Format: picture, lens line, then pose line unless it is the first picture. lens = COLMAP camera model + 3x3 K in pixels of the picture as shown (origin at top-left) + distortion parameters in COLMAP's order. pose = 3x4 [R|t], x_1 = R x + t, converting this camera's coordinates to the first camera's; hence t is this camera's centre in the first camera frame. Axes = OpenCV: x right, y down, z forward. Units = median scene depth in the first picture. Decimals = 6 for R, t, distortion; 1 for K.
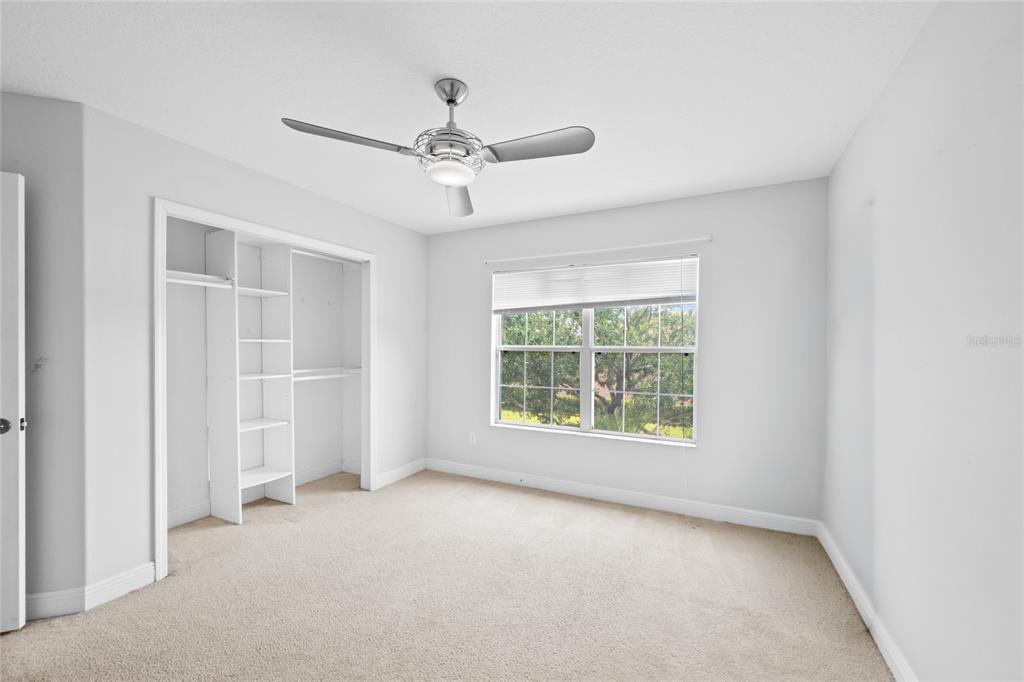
lens RADIAL K [[415.6, 0, 511.7], [0, 415.6, 356.4], [0, 0, 1]] dist [0.078755, 0.000091]
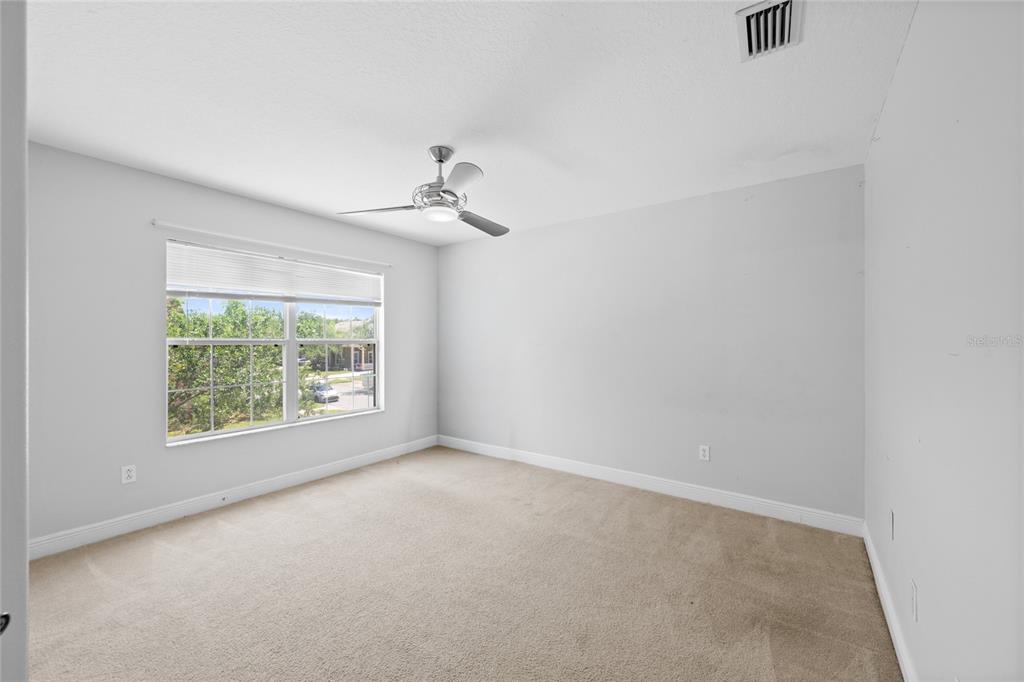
lens RADIAL K [[404.2, 0, 518.8], [0, 404.2, 339.5], [0, 0, 1]] dist [0.002258, 0.000401]
pose [[0.163397, -0.007914, 0.986529, -0.711332], [0.015698, 0.999862, 0.005421, -0.019585], [-0.986435, 0.014601, 0.163499, 0.291919]]
